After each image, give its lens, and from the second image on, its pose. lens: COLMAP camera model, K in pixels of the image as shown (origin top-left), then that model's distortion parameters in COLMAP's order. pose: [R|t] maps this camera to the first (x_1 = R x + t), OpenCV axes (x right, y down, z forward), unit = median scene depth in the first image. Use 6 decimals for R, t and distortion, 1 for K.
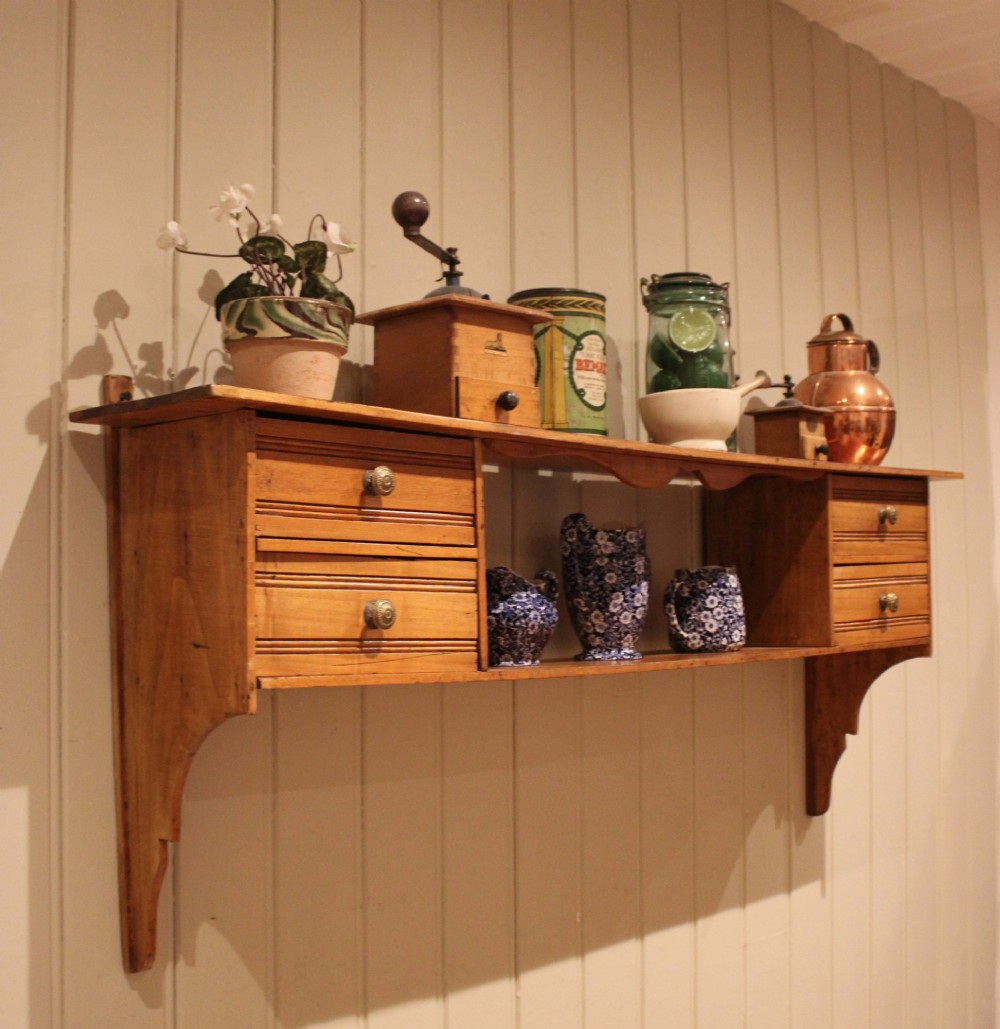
lens RADIAL K [[1454.9, 0, 450.3], [0, 1454.9, 513.4], [0, 0, 1]] dist [-0.080795, -0.003207]
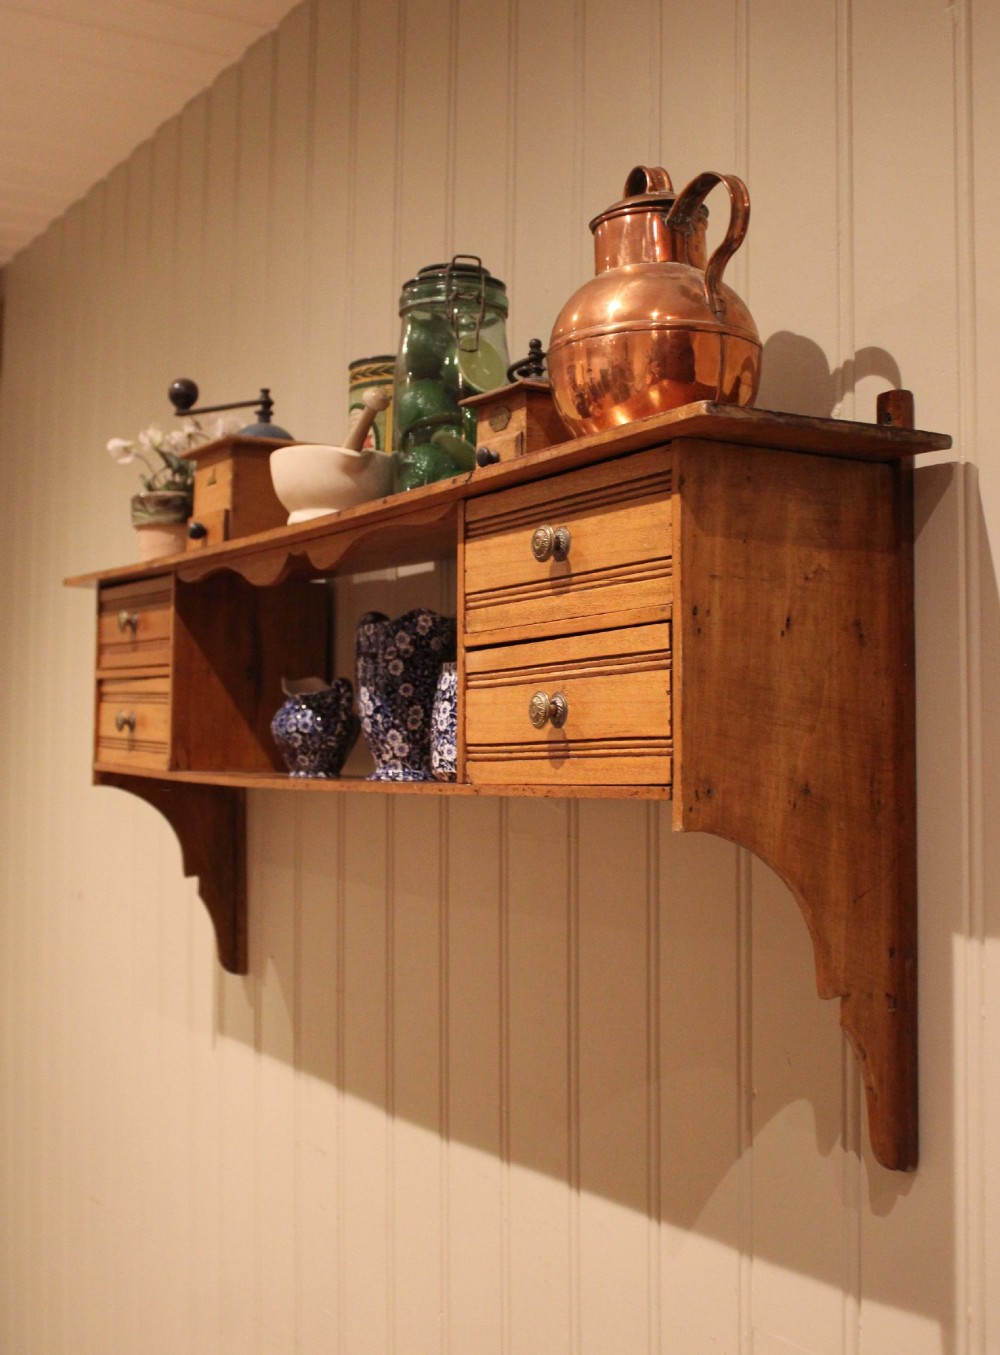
lens RADIAL K [[1662.5, 0, 498.8], [0, 1662.5, 657.1], [0, 0, 1]] dist [-0.066909, 0.054876]
pose [[-0.242004, -0.039458, -0.969473, 1.057808], [0.054672, 0.997031, -0.054227, 0.087342], [0.968734, -0.066126, -0.239129, 1.330013]]
